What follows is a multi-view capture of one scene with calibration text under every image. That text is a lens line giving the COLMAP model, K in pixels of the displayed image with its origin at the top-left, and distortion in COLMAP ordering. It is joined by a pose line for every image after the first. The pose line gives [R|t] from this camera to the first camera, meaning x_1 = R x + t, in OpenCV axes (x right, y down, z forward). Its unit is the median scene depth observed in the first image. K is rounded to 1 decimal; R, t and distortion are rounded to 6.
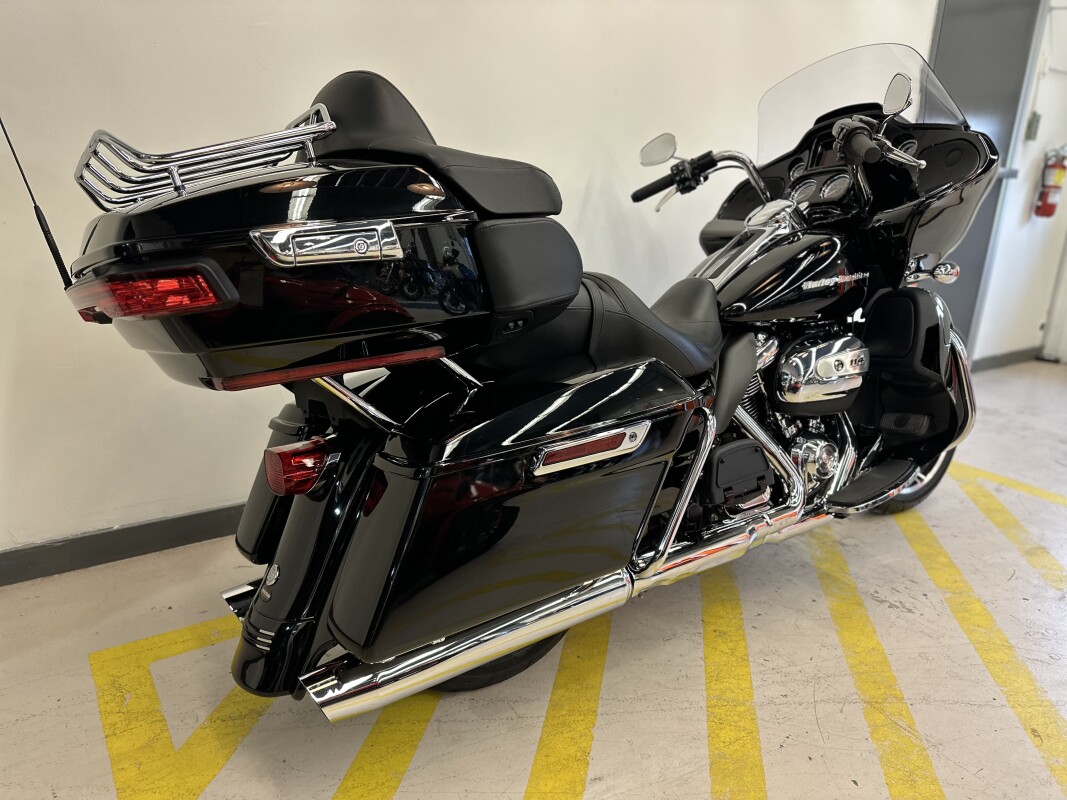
lens RADIAL K [[760.9, 0, 533.5], [0, 760.9, 400.0], [0, 0, 1]] dist [0.041676, -0.047335]
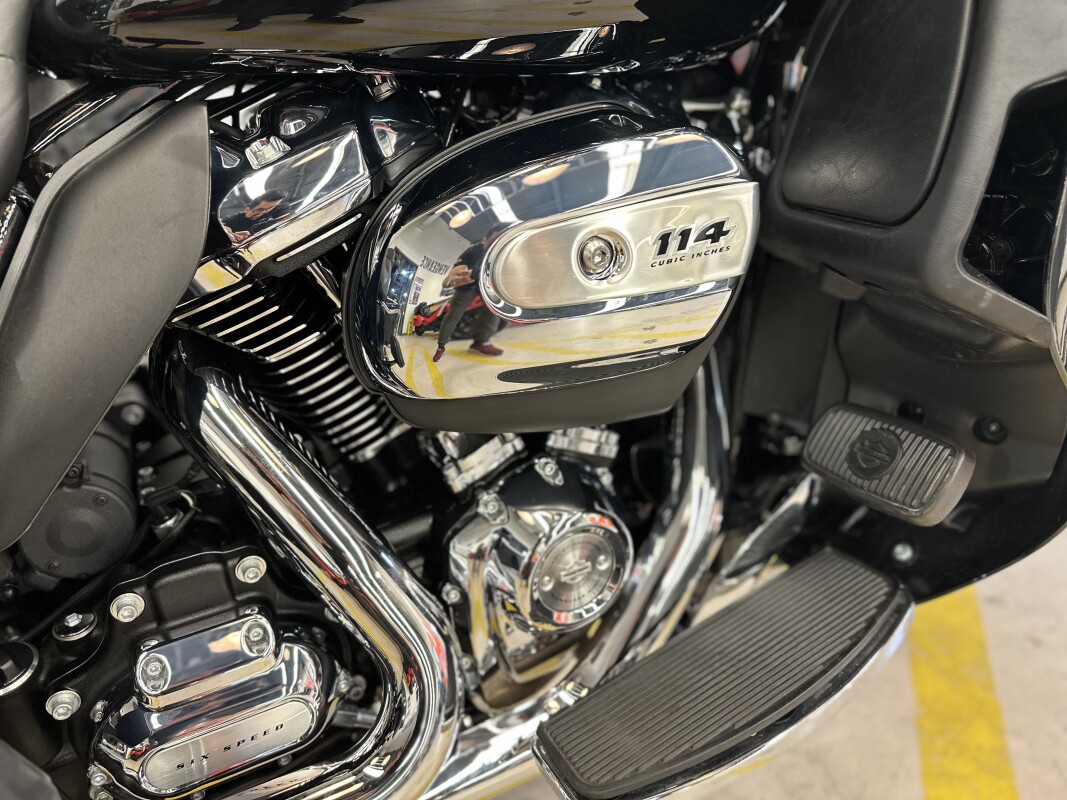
lens RADIAL K [[760.9, 0, 533.5], [0, 760.9, 400.0], [0, 0, 1]] dist [0.041676, -0.047335]
pose [[0.991612, 0.050538, -0.118957, 0.394050], [-0.018764, 0.966924, 0.254374, -0.058698], [0.127878, -0.250008, 0.959762, 0.730203]]
